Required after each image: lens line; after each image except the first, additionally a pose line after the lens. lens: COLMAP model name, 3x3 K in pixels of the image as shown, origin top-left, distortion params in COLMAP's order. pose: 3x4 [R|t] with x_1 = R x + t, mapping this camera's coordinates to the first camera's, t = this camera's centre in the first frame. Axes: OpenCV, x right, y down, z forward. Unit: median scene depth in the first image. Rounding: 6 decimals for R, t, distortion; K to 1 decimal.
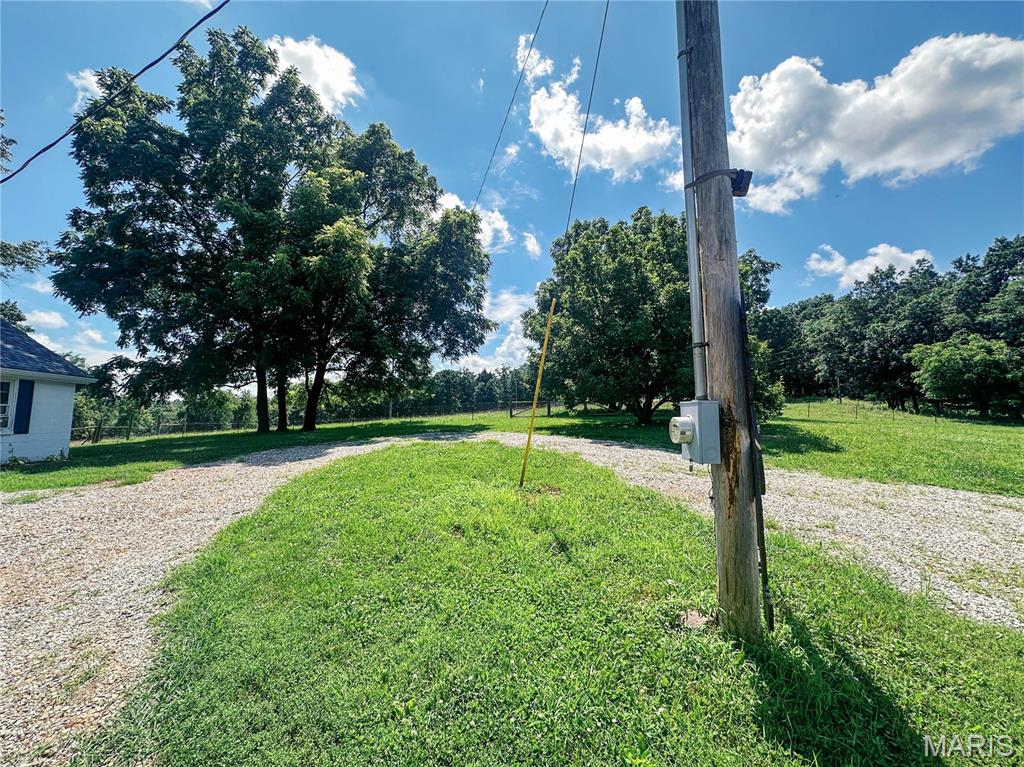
lens RADIAL K [[374.7, 0, 511.2], [0, 374.7, 394.8], [0, 0, 1]] dist [0.000802, 0.000093]
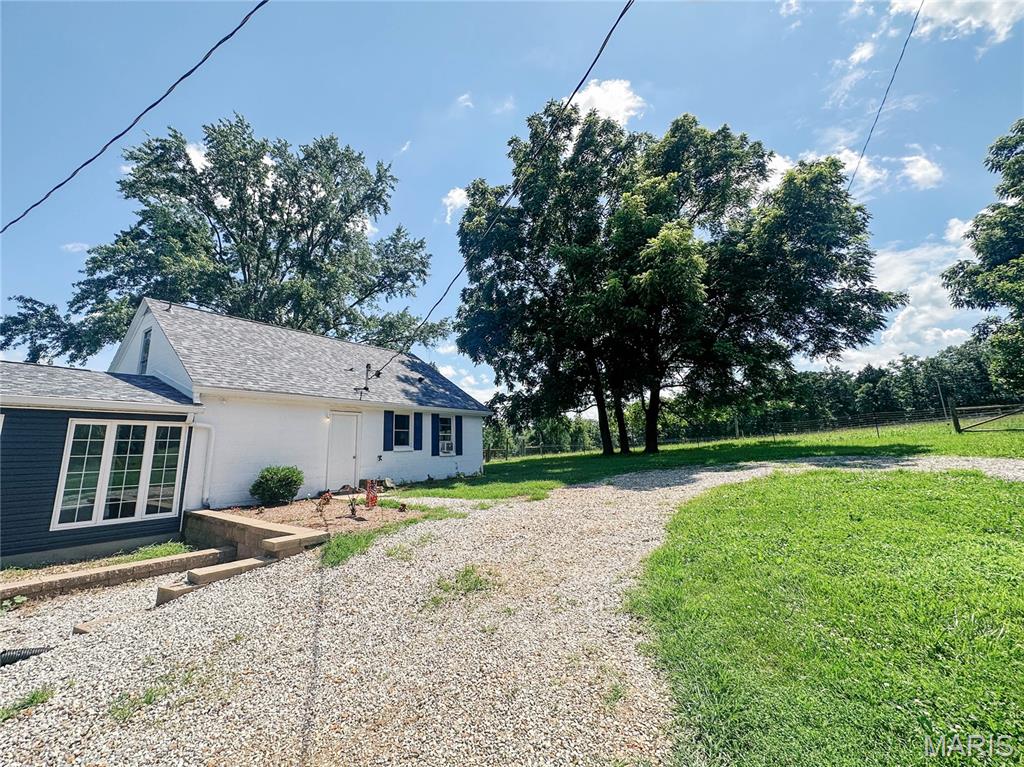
lens RADIAL K [[407.6, 0, 510.8], [0, 407.6, 383.0], [0, 0, 1]] dist [-0.000111, 0.000064]
pose [[0.766276, -0.105915, -0.633722, -0.129032], [0.062704, 0.993939, -0.090299, -0.008469], [0.639445, 0.029457, 0.768272, -0.023915]]
